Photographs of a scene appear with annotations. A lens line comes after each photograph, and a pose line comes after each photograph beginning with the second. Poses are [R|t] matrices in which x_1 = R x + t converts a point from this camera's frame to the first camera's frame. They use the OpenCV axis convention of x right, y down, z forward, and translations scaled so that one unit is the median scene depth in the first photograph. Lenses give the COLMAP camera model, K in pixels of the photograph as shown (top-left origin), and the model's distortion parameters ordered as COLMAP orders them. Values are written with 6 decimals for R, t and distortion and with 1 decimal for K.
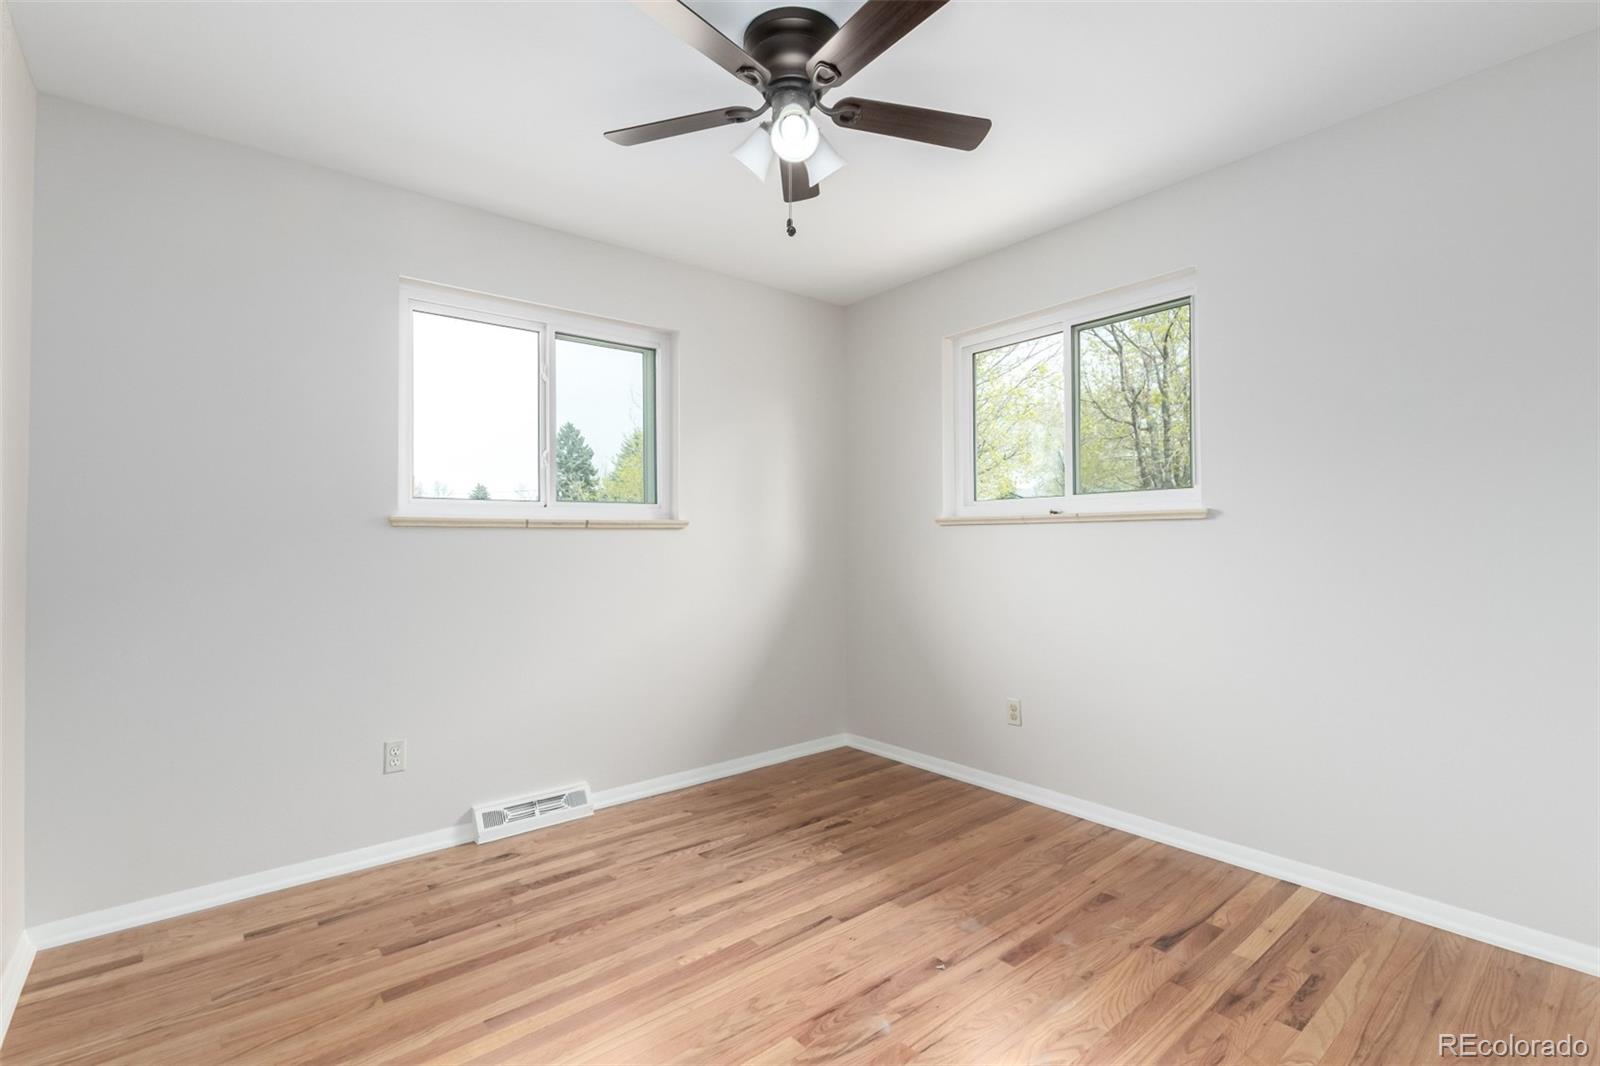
lens RADIAL K [[743.5, 0, 803.4], [0, 743.5, 539.6], [0, 0, 1]] dist [0.001791, -0.000394]
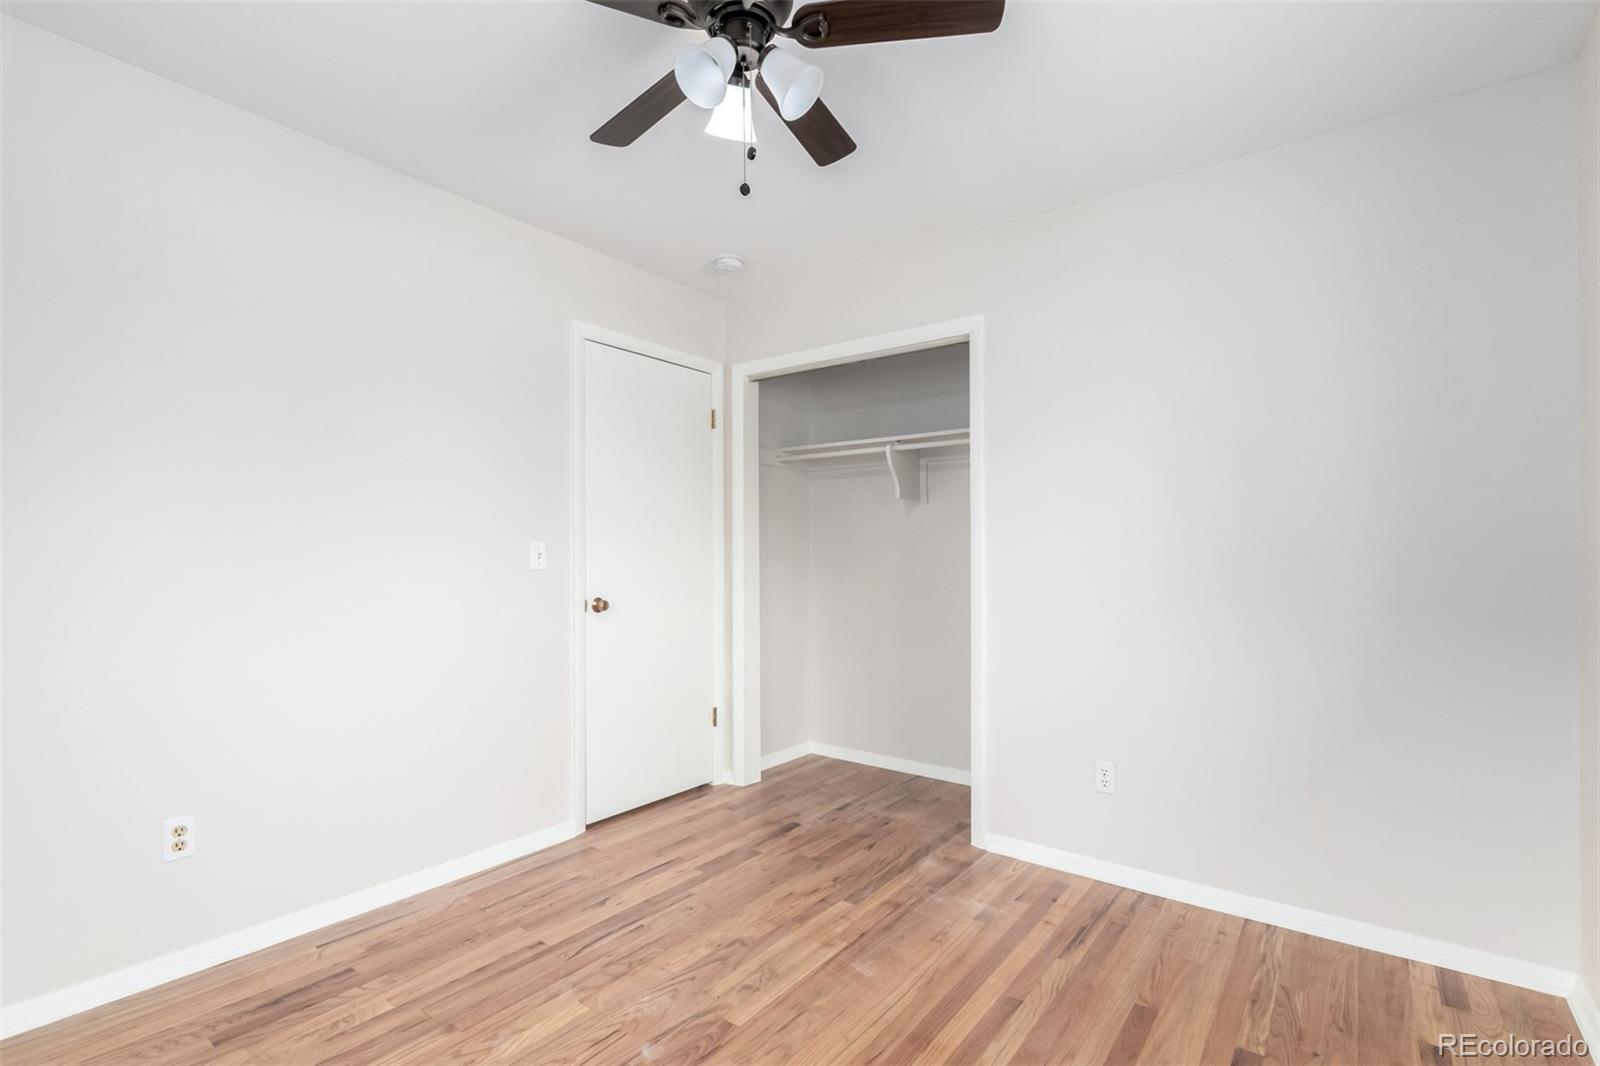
lens RADIAL K [[743.5, 0, 803.4], [0, 743.5, 539.6], [0, 0, 1]] dist [0.001791, -0.000394]
pose [[-0.976147, -0.003757, -0.217080, 0.122441], [0.000058, 0.999846, -0.017567, -0.006985], [0.217112, -0.017161, -0.975996, 2.001076]]
